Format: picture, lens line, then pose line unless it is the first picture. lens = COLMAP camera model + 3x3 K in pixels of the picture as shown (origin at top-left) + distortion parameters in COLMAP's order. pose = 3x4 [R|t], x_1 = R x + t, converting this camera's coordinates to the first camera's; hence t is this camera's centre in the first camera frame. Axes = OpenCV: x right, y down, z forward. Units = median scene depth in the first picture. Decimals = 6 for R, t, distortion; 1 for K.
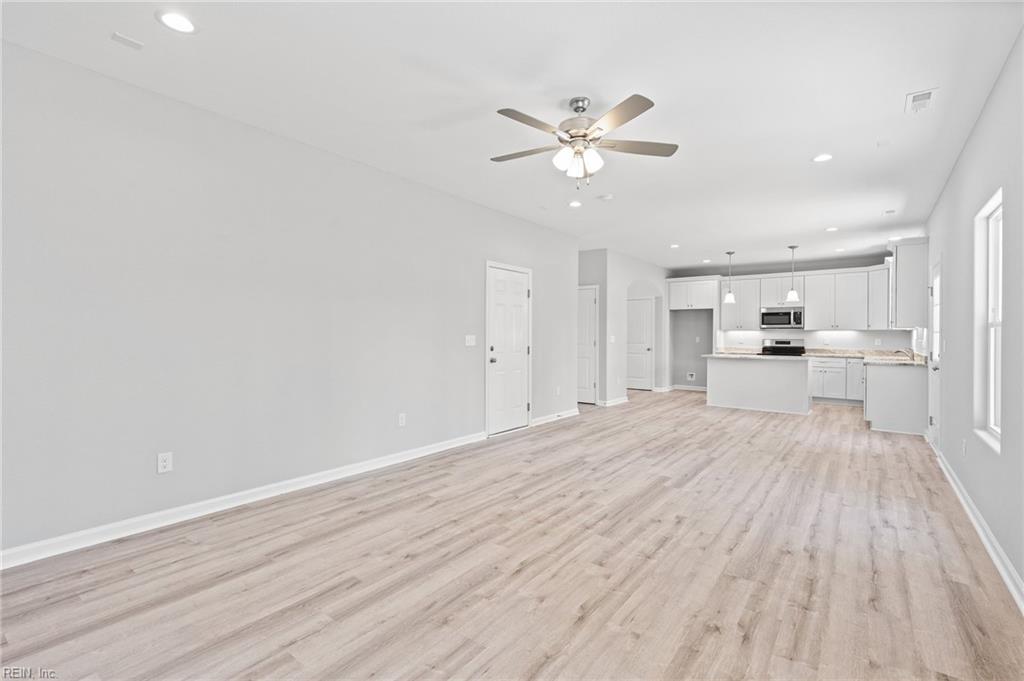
lens RADIAL K [[481.6, 0, 511.7], [0, 481.6, 339.3], [0, 0, 1]] dist [-0.001232, -0.000087]
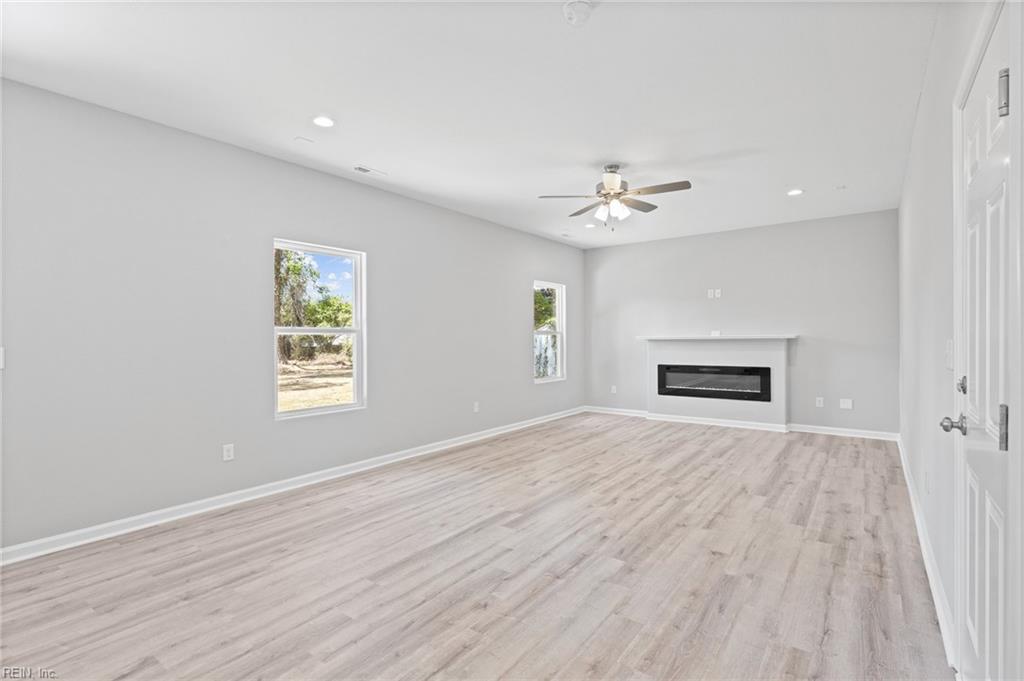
lens RADIAL K [[495.1, 0, 512.6], [0, 495.1, 339.7], [0, 0, 1]] dist [0.000875, 0.000077]
pose [[-0.999983, 0.000079, -0.005747, 0.370752], [0.000018, 0.999943, 0.010651, -0.017520], [0.005747, 0.010651, -0.999927, 2.068581]]
